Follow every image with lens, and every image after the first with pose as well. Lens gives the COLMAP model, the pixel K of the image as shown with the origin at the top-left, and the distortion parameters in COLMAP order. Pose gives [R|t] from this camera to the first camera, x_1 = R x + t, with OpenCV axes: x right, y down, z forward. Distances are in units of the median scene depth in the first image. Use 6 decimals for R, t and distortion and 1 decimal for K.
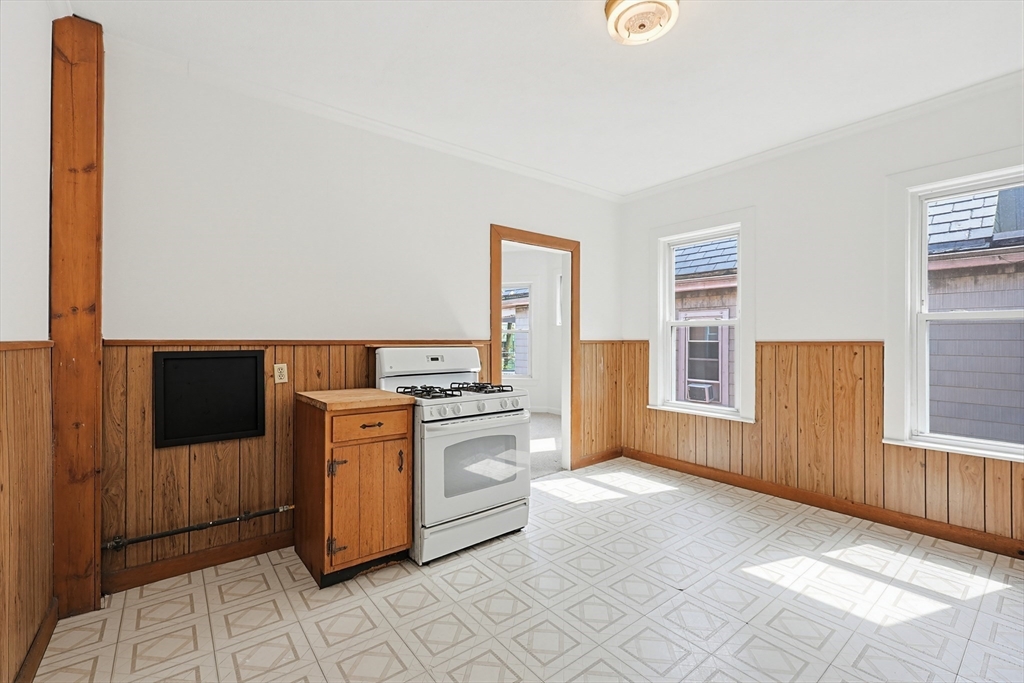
lens RADIAL K [[438.7, 0, 510.7], [0, 438.7, 339.8], [0, 0, 1]] dist [0.001650, -0.000174]
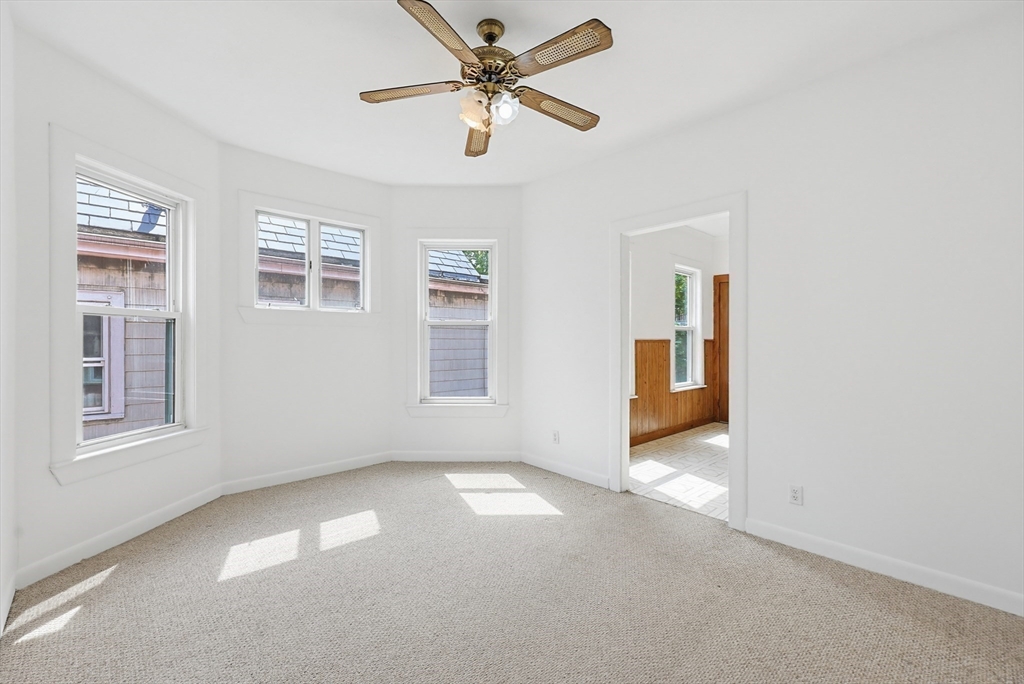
lens RADIAL K [[438.7, 0, 516.2], [0, 438.7, 338.2], [0, 0, 1]] dist [0.001650, -0.000174]
pose [[-0.049178, 0.003783, 0.998783, -0.594019], [-0.002269, 0.999990, -0.003899, 0.003618], [-0.998787, -0.002458, -0.049169, 1.035998]]
